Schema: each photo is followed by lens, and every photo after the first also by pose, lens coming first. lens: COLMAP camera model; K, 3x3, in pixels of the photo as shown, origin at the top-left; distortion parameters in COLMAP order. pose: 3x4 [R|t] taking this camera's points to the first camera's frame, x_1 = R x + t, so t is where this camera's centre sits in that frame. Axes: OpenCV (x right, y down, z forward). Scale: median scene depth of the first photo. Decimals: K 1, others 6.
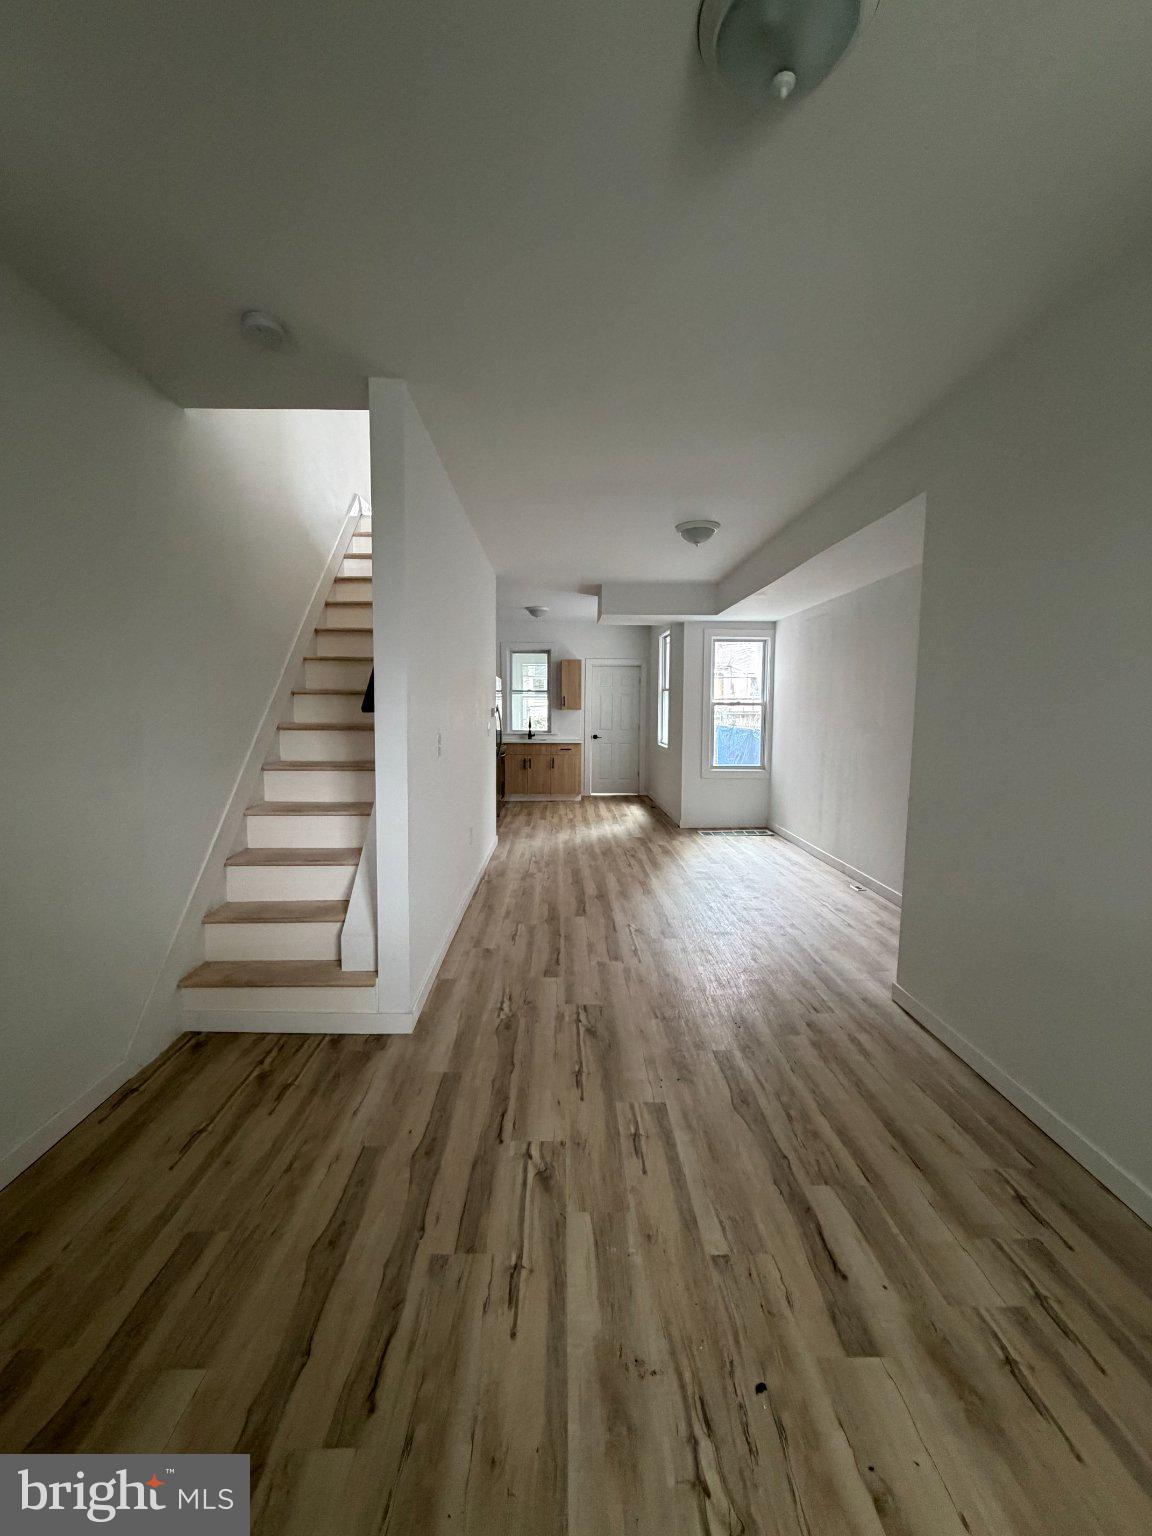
lens RADIAL K [[610.7, 0, 574.3], [0, 610.7, 762.8], [0, 0, 1]] dist [-0.002314, 0.000331]
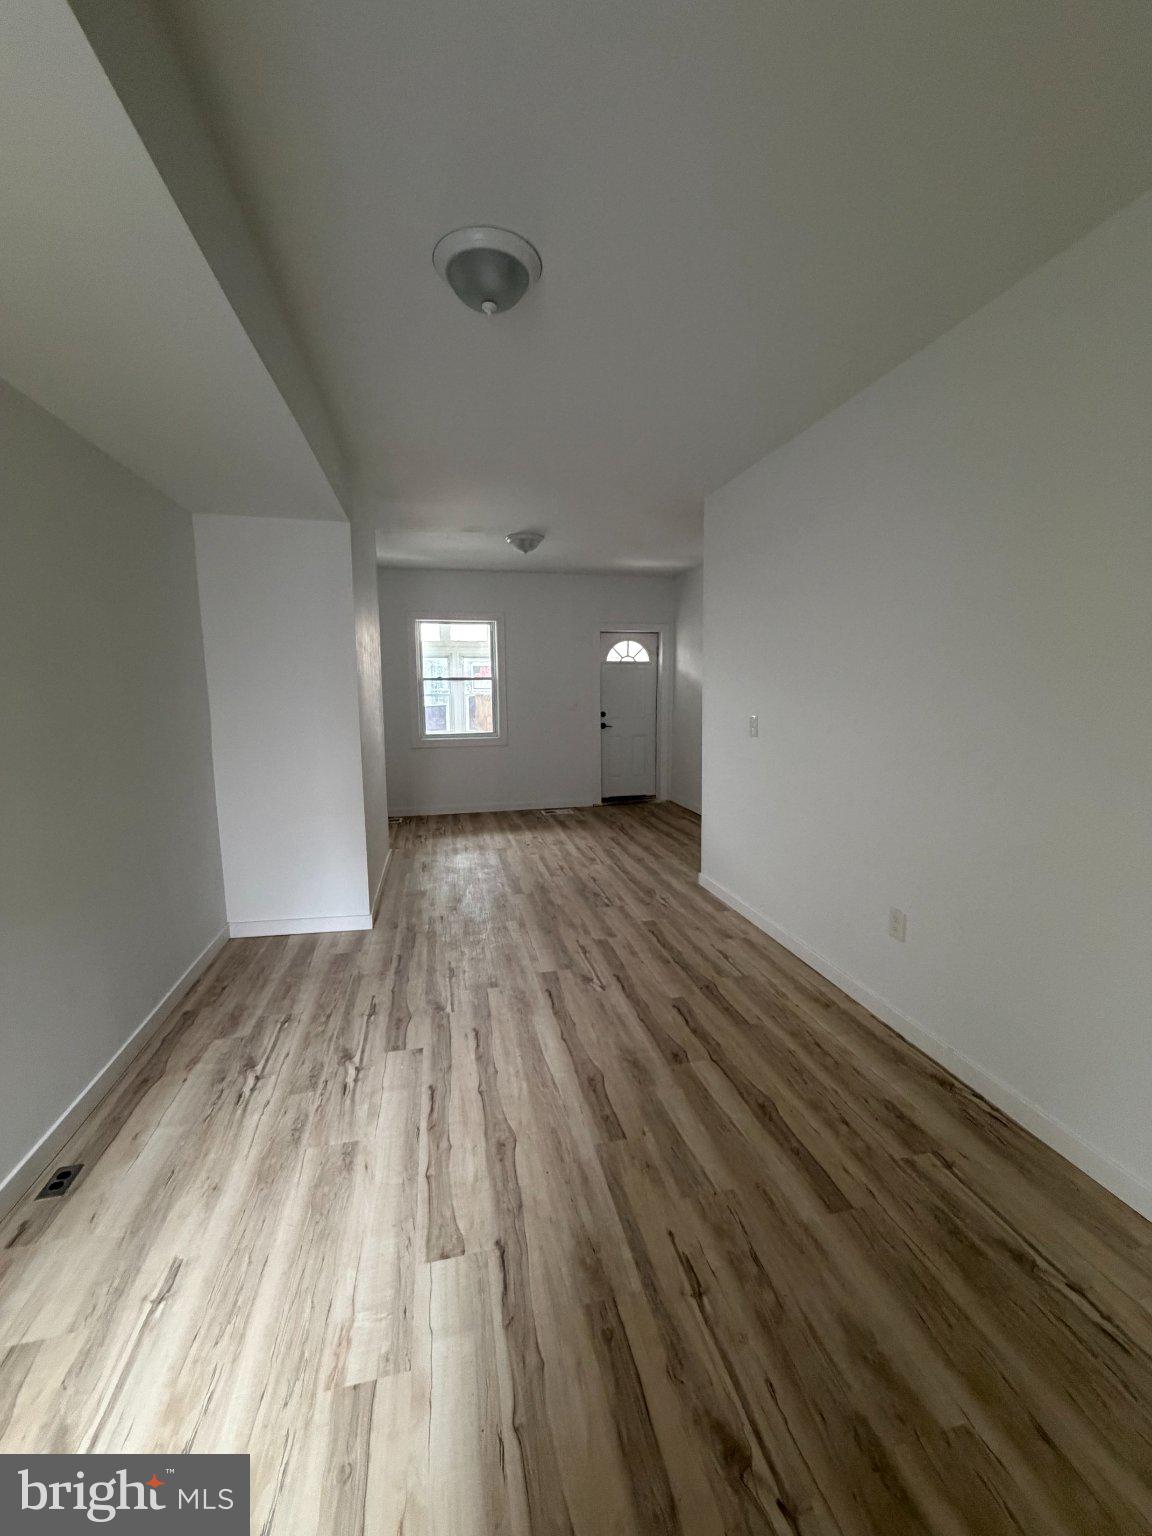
lens RADIAL K [[610.7, 0, 574.3], [0, 610.7, 762.8], [0, 0, 1]] dist [-0.002314, 0.000331]
pose [[-0.980500, 0.032217, -0.193859, 0.339787], [-0.010027, 0.976984, 0.213077, -0.212255], [0.196262, 0.210866, -0.957610, 2.160850]]
